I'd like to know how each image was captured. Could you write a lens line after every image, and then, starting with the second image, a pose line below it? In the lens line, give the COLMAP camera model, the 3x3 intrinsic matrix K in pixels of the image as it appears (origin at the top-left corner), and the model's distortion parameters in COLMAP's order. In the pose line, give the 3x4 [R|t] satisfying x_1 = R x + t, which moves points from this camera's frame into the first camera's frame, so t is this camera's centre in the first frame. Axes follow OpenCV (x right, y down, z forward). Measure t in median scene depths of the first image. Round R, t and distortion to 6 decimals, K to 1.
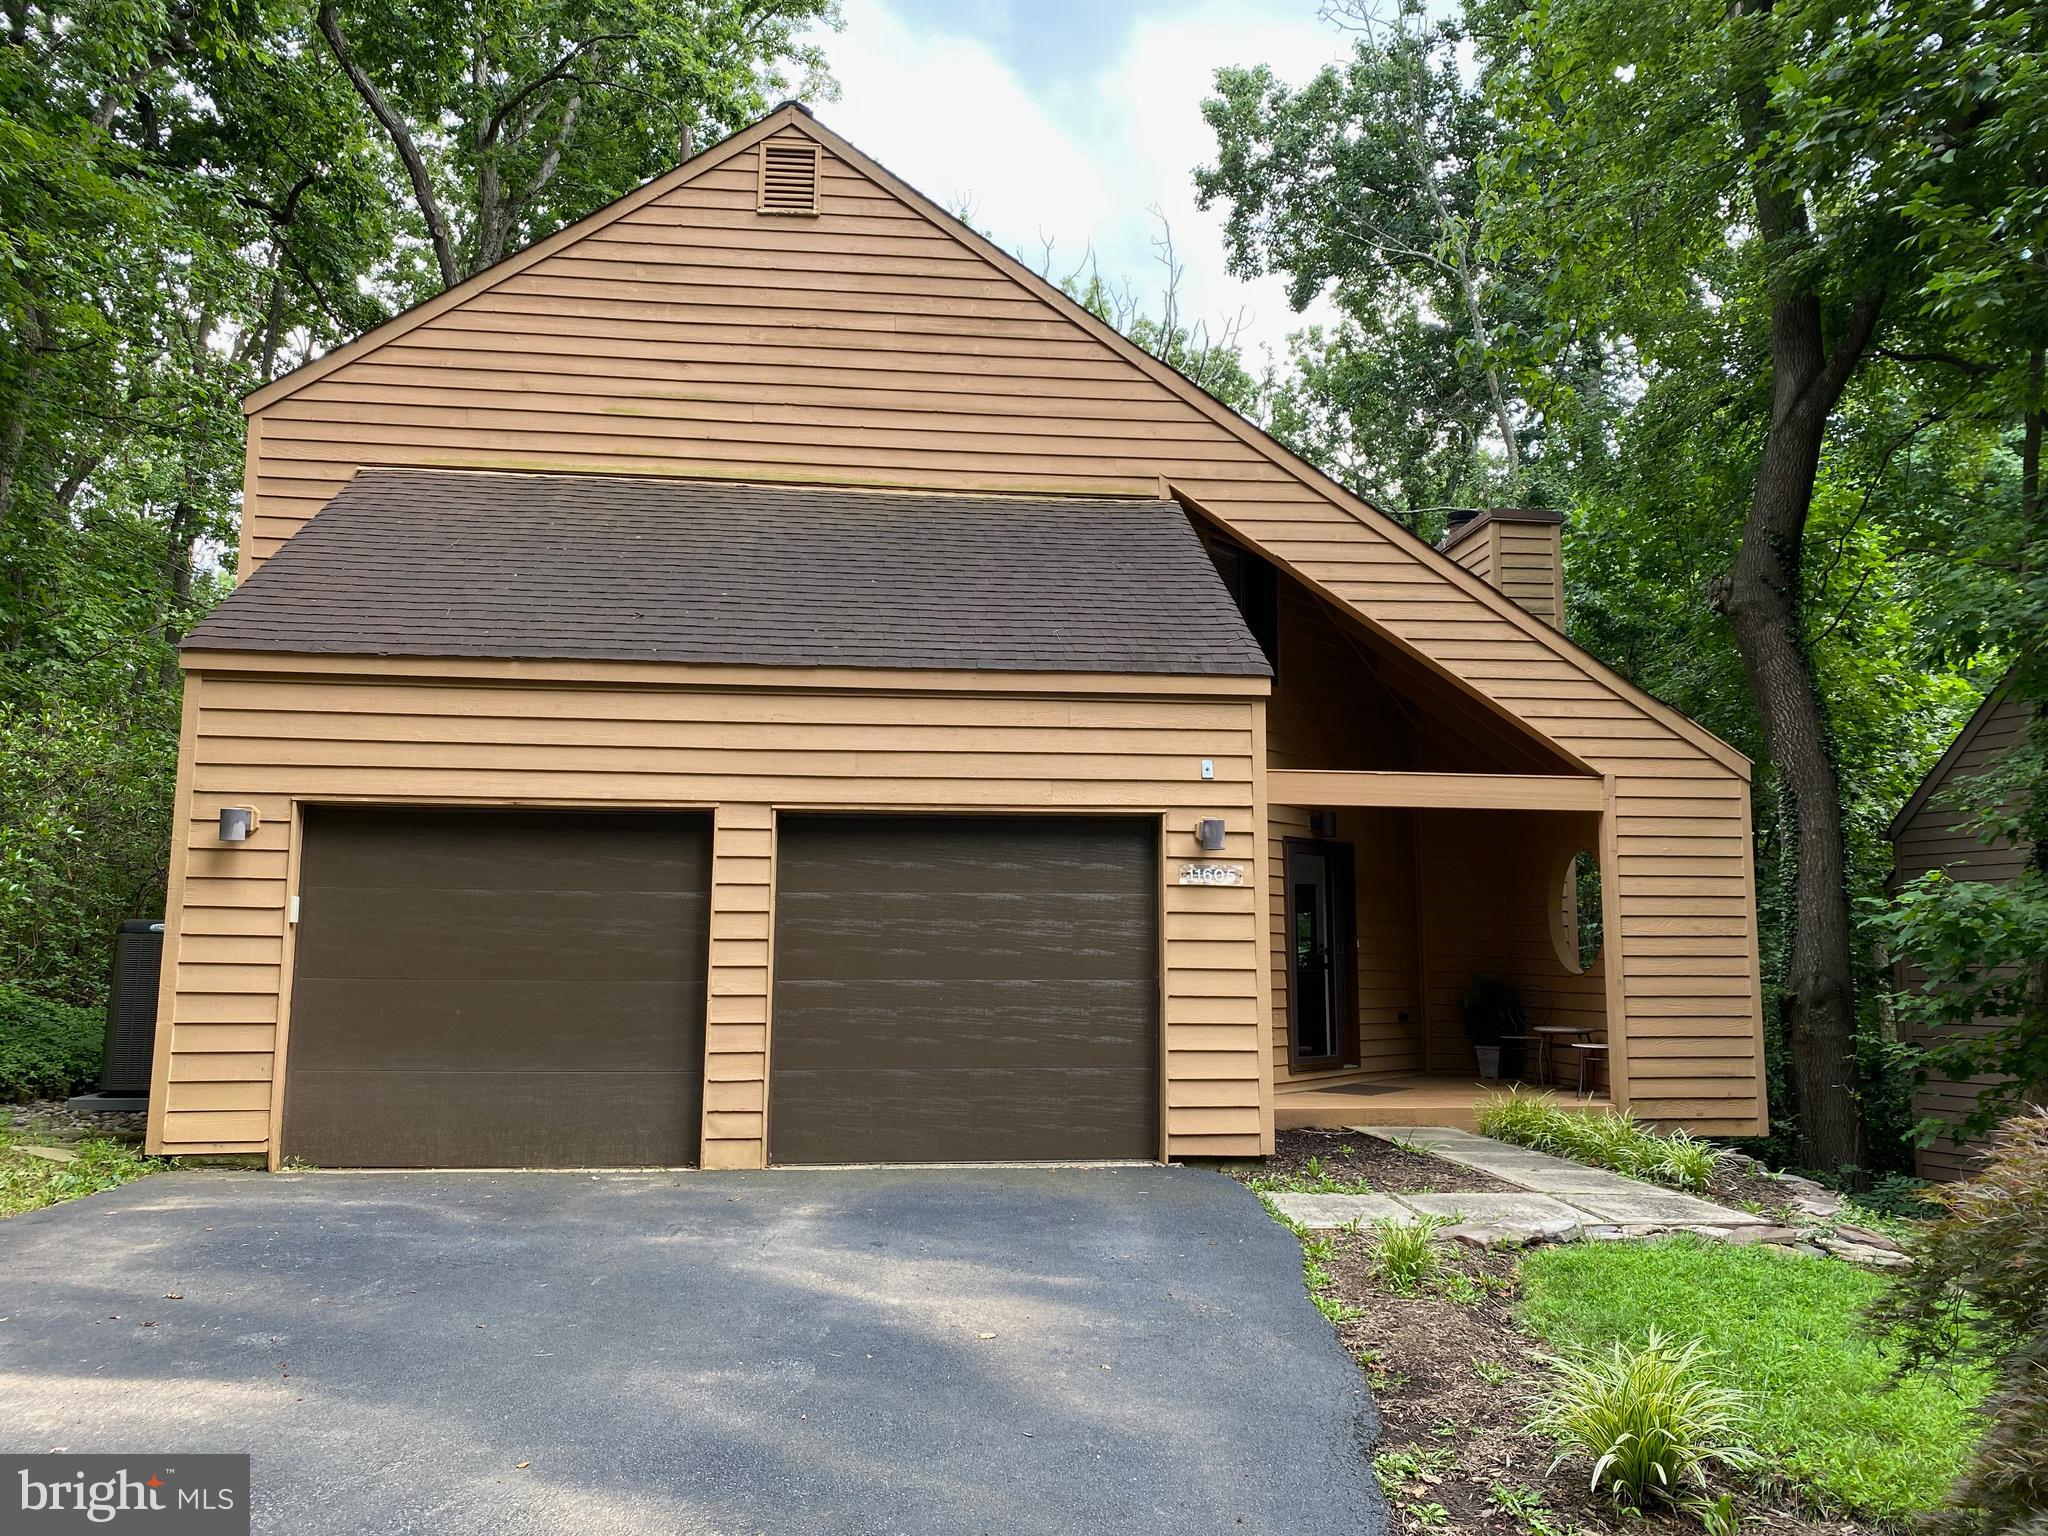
lens RADIAL K [[1540.6, 0, 1022.4], [0, 1540.6, 765.2], [0, 0, 1]] dist [0.028964, -0.003743]
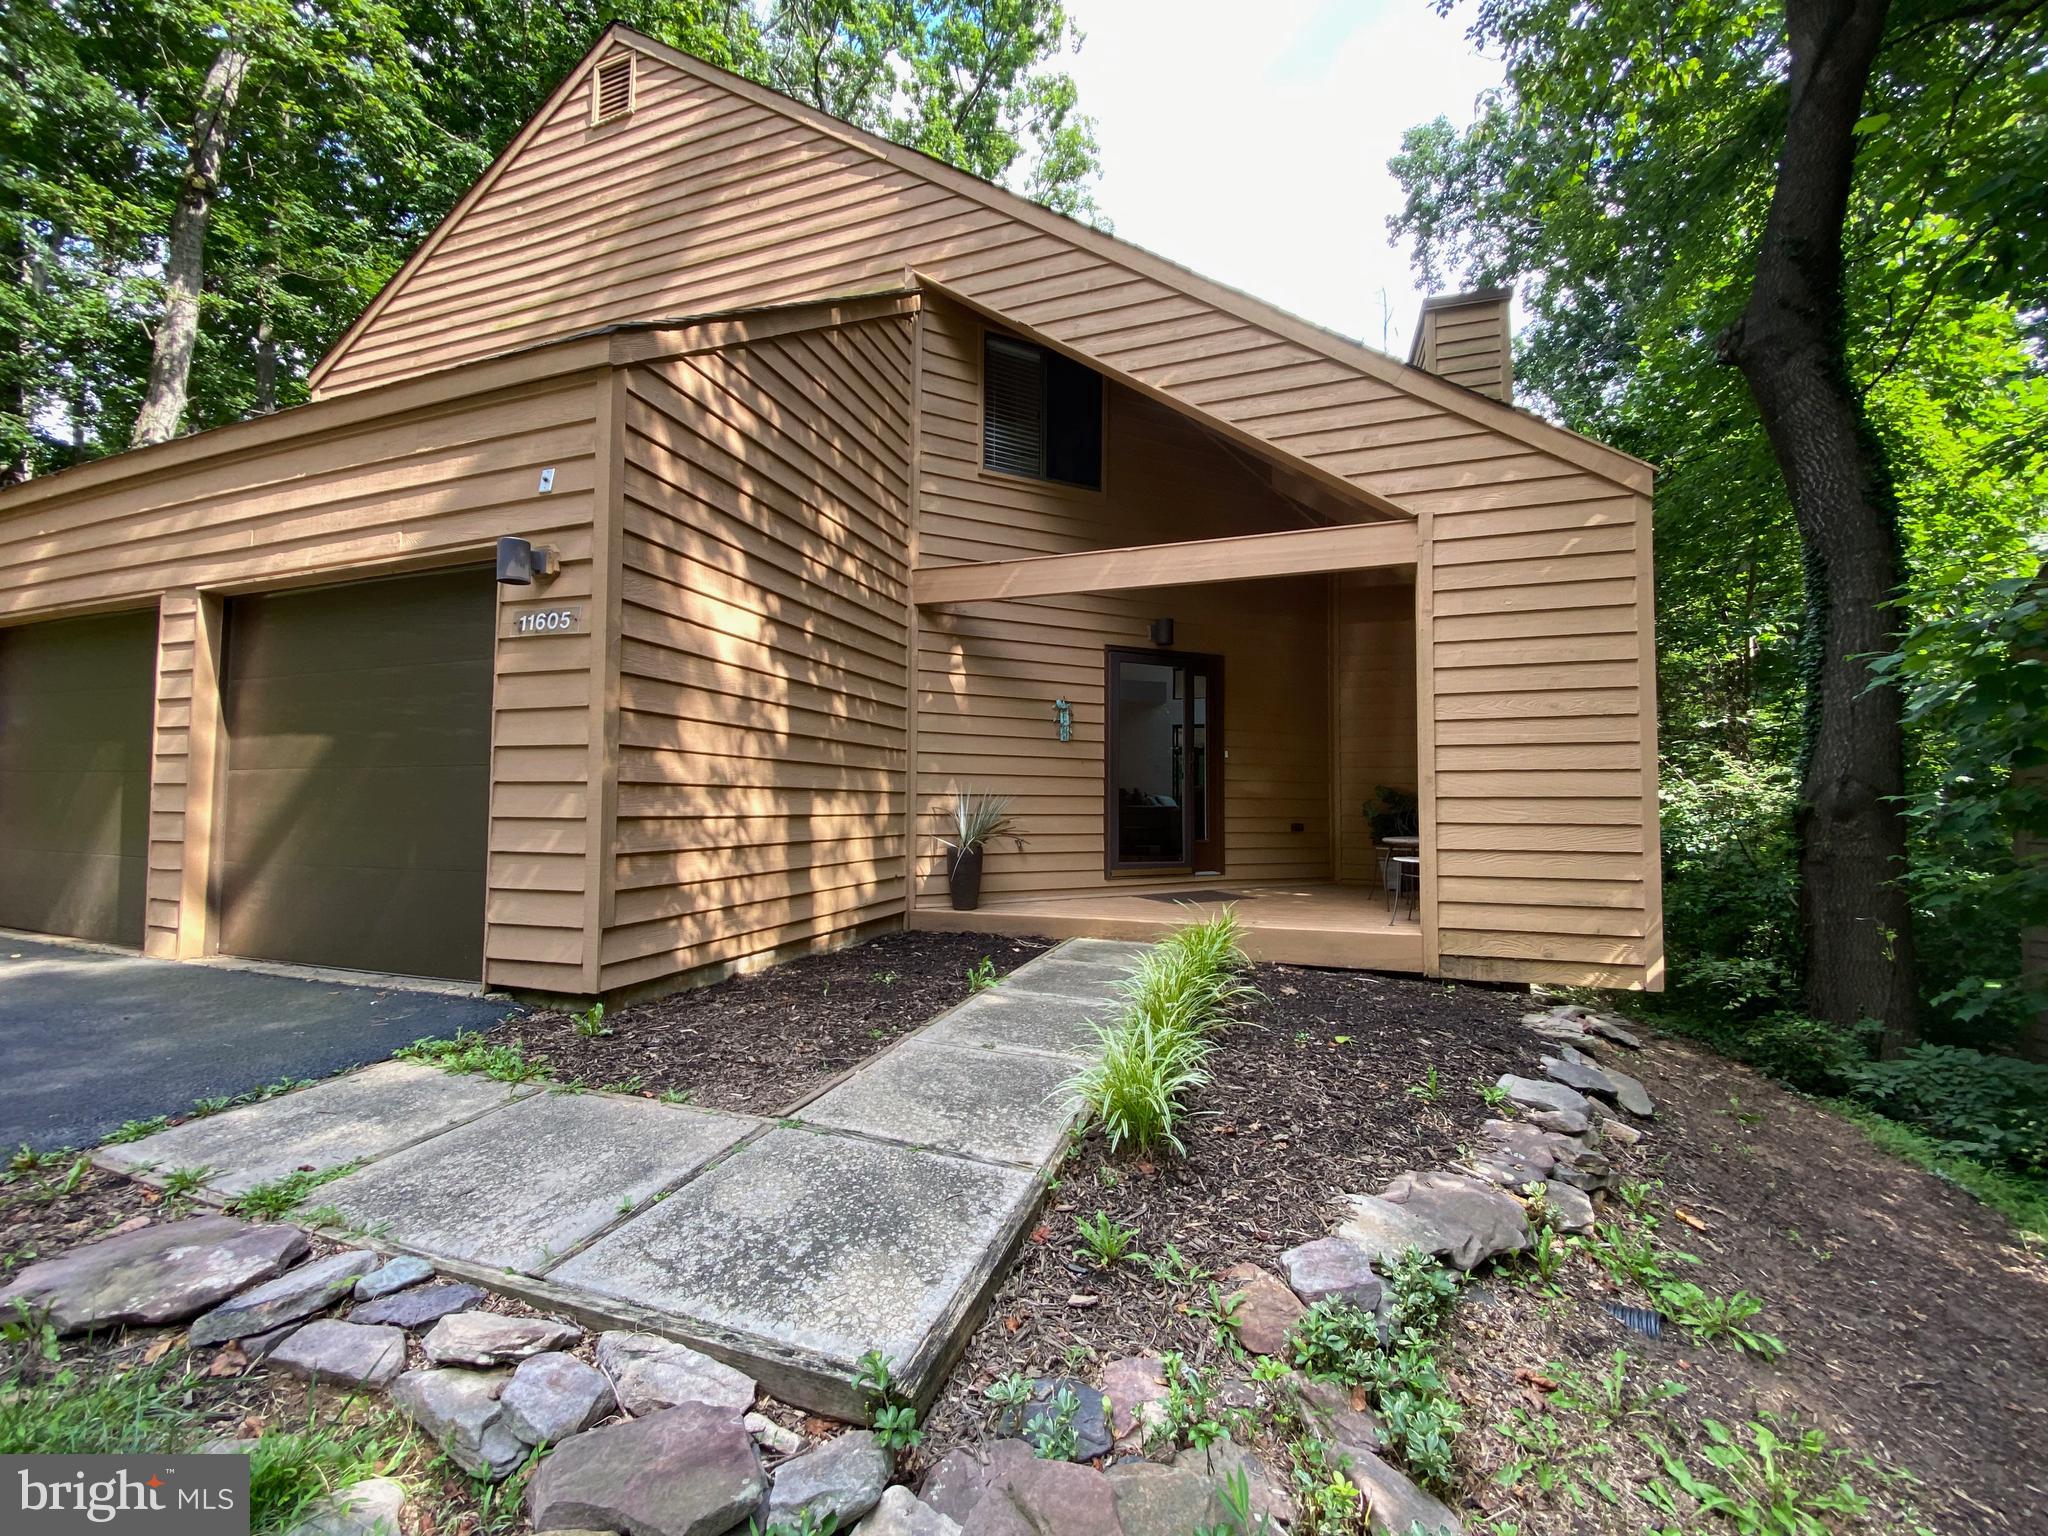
lens RADIAL K [[812.2, 0, 1013.7], [0, 812.2, 785.6], [0, 0, 1]] dist [-0.003341, -0.000190]
pose [[0.905943, -0.008946, -0.423305, 0.363111], [0.053552, 0.994169, 0.093599, 0.091561], [0.419999, -0.107464, 0.901139, 0.535505]]
